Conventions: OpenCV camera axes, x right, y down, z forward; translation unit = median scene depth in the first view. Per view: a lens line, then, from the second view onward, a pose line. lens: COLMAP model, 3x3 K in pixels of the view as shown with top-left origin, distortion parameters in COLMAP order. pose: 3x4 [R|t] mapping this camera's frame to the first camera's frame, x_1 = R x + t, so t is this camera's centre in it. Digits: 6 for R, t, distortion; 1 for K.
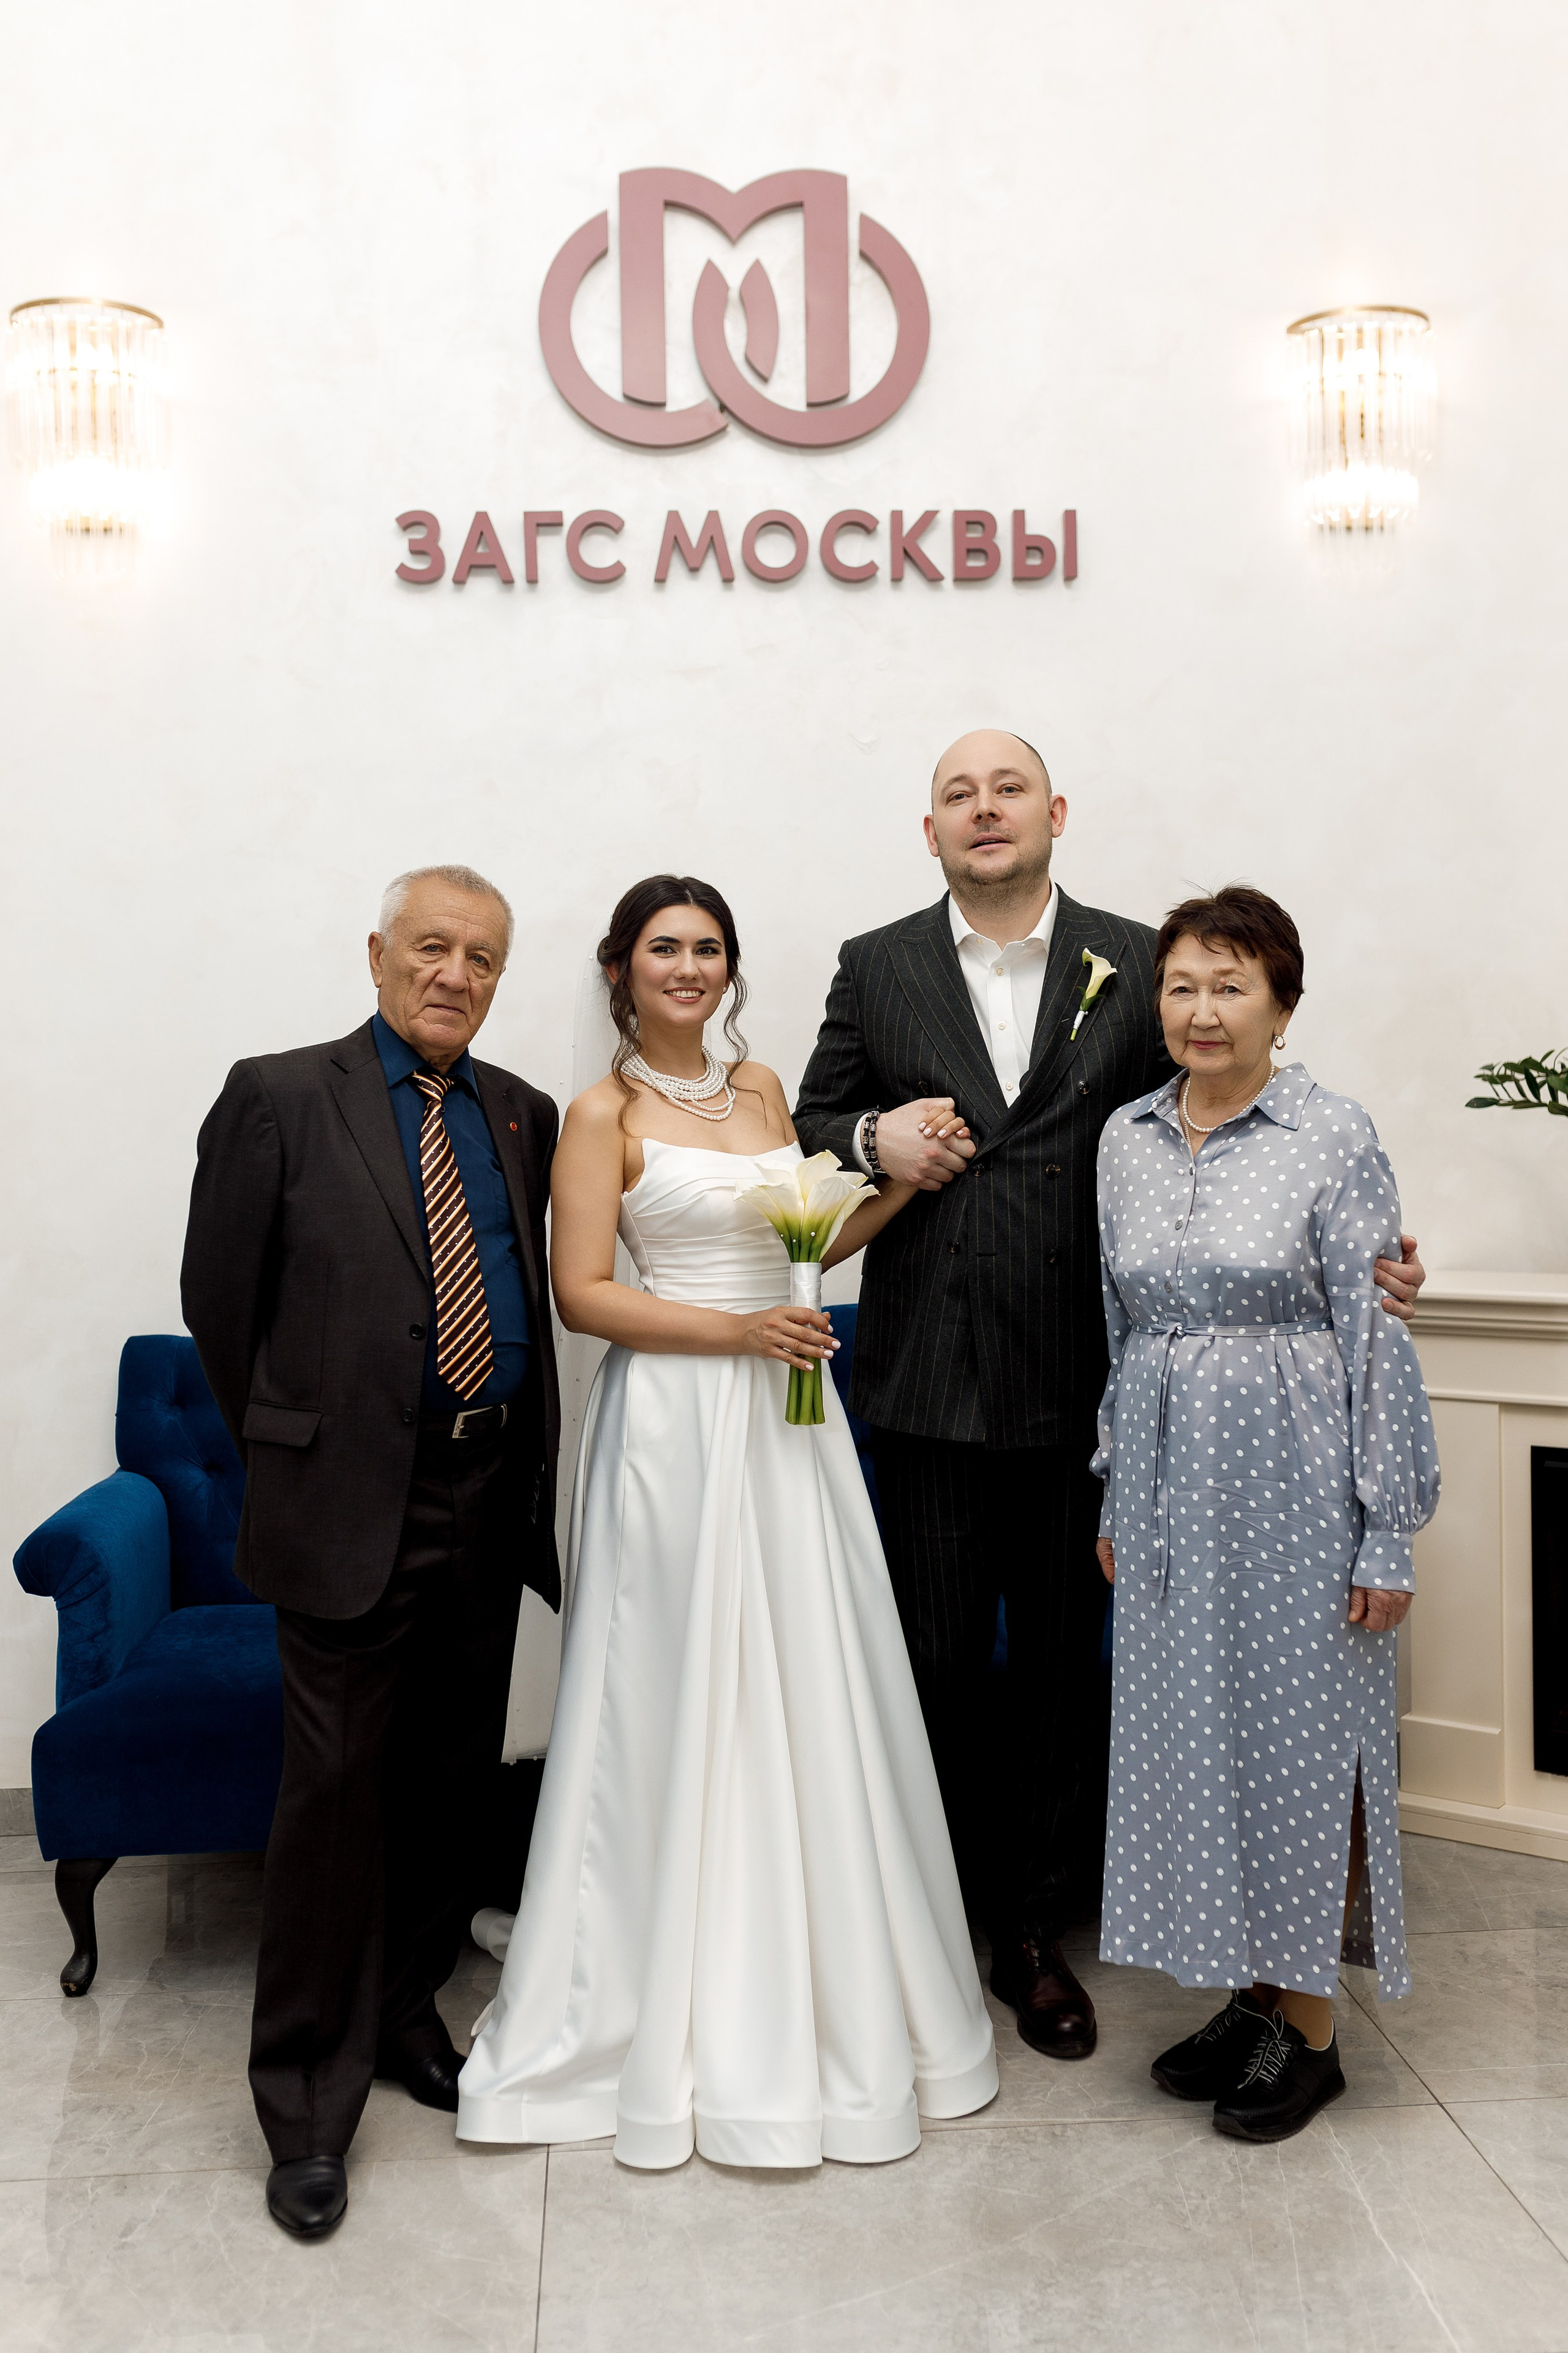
lens RADIAL K [[2276.3, 0, 781.5], [0, 2276.3, 1195.2], [0, 0, 1]] dist [-0.011990, 0.000000]
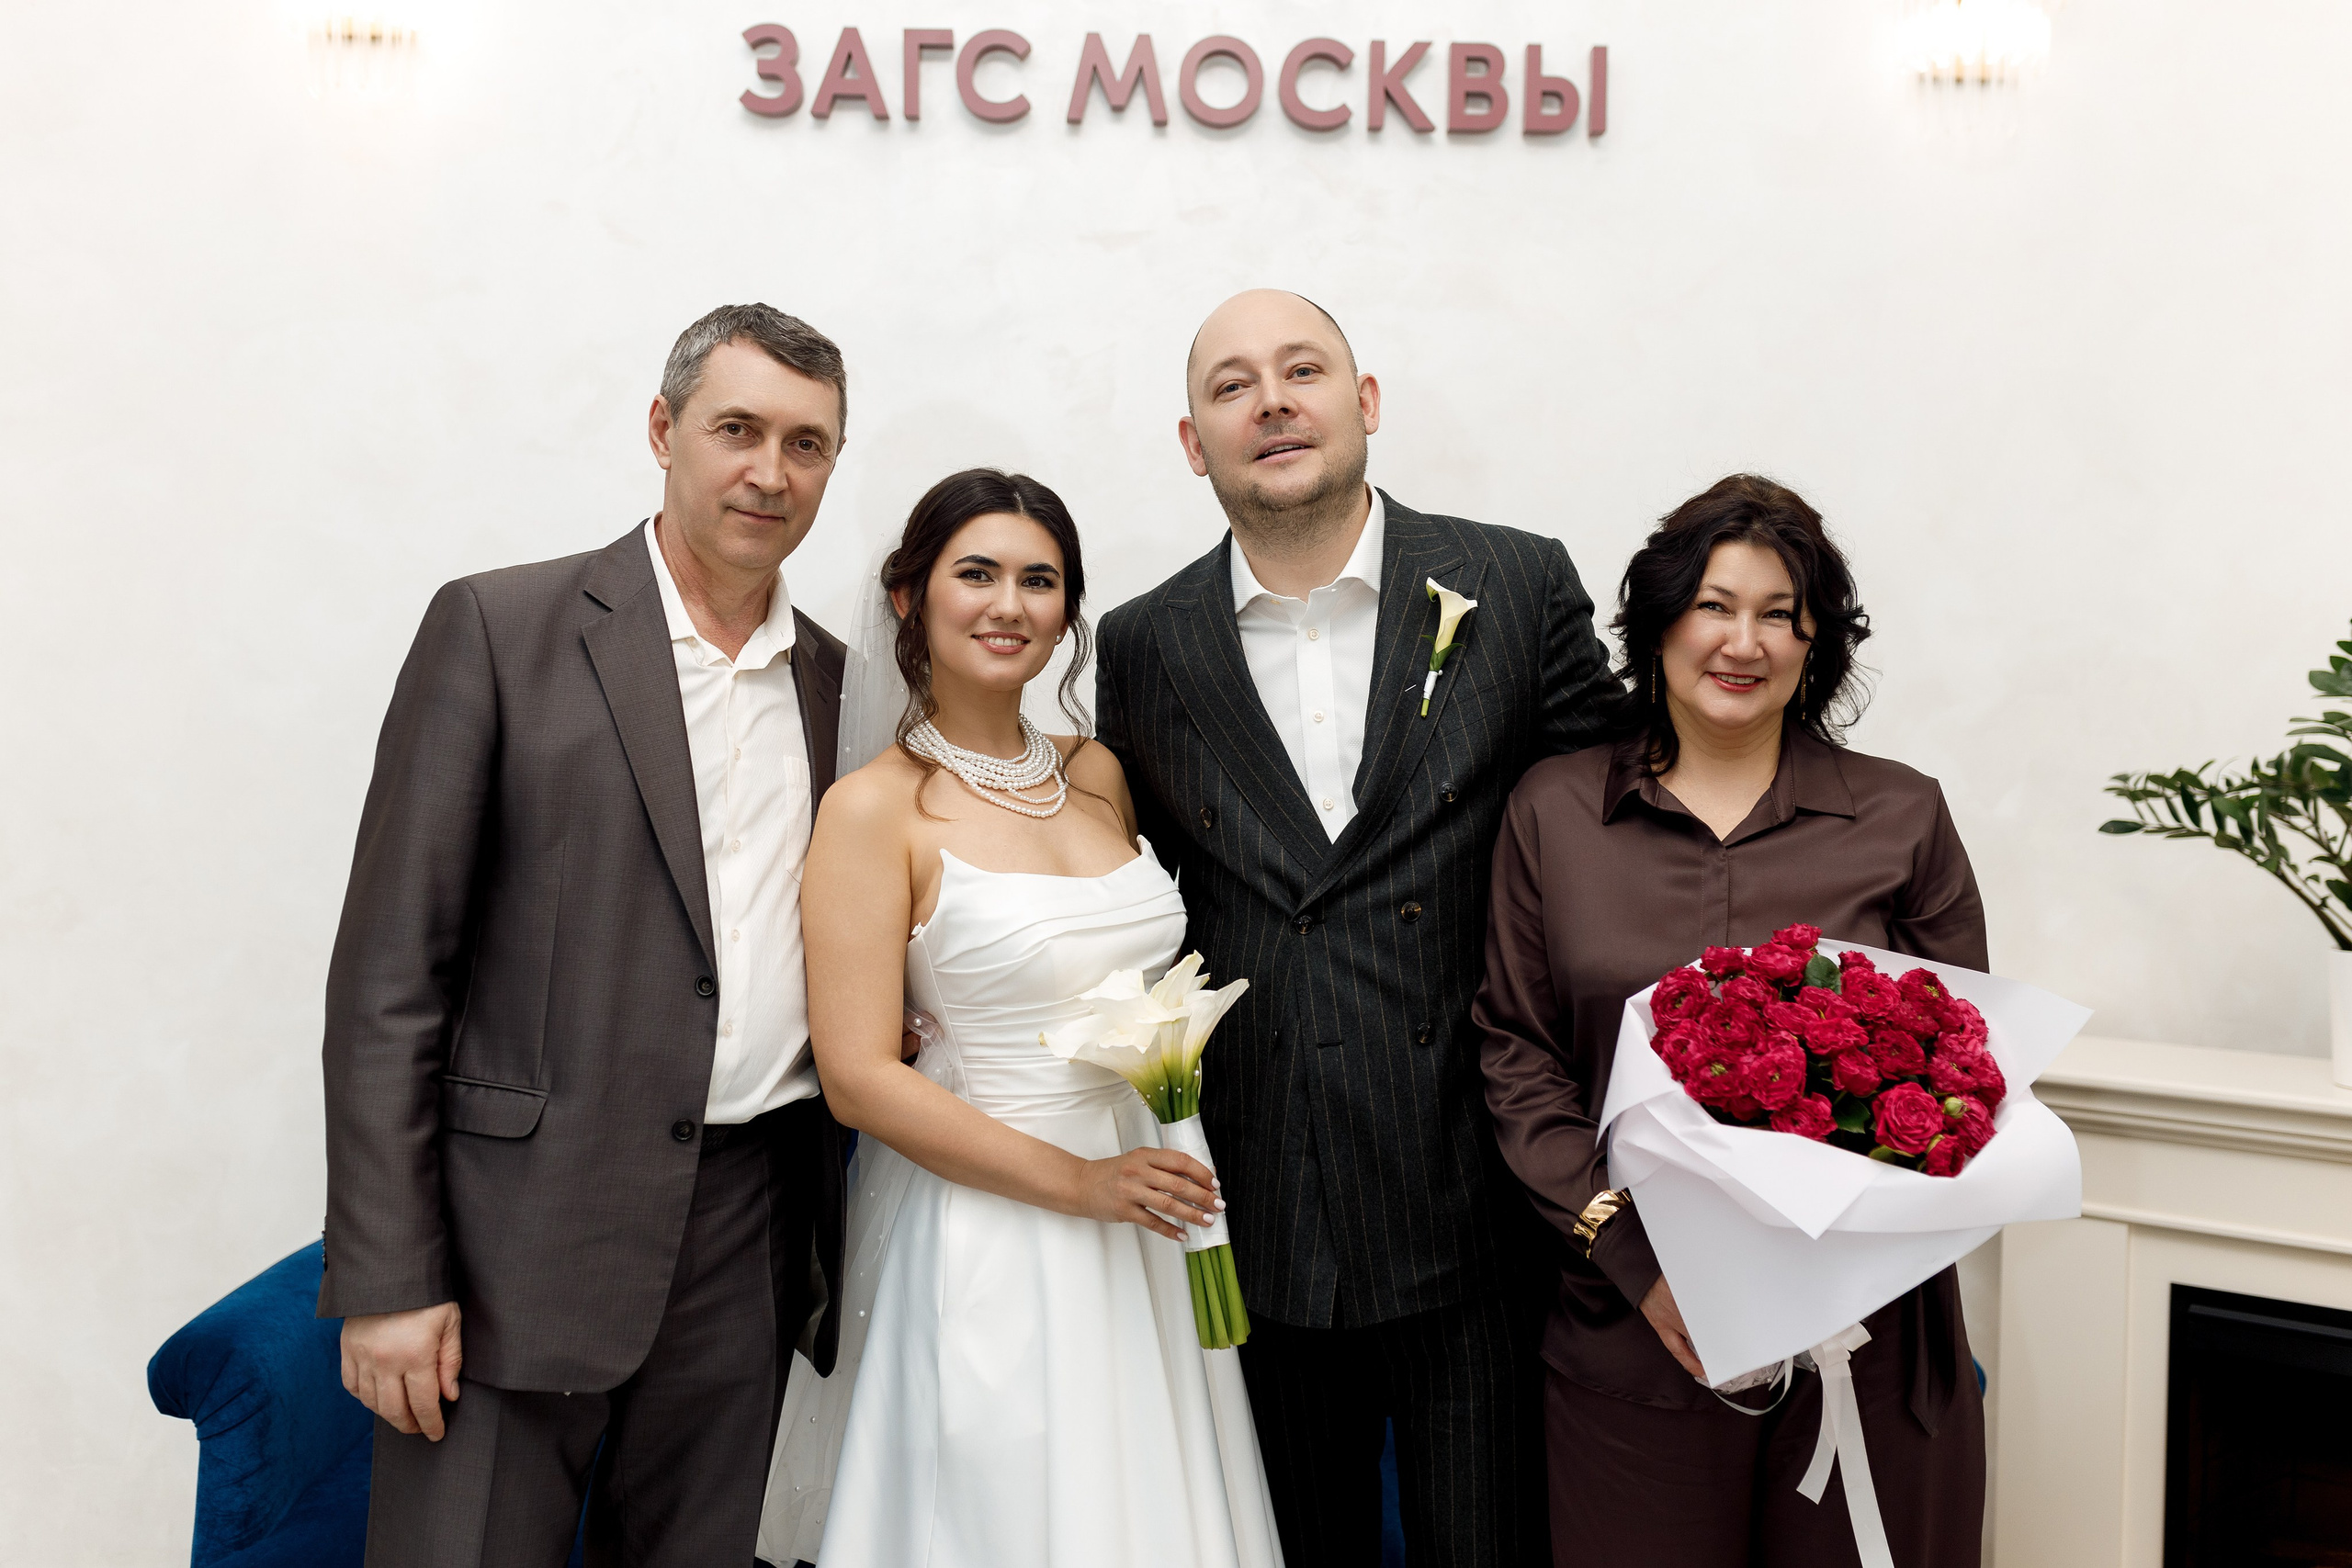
lens RADIAL K [[2275.3, 0, 1159.2], [0, 2275.3, 770.5], [0, 0, 1]] dist [-0.011990, 0.000000]
pose [[0.998213, 0.038192, -0.045960, 0.020947], [-0.039106, 0.999051, -0.019160, -0.031177], [0.045185, 0.020923, 0.998760, 0.217771]]
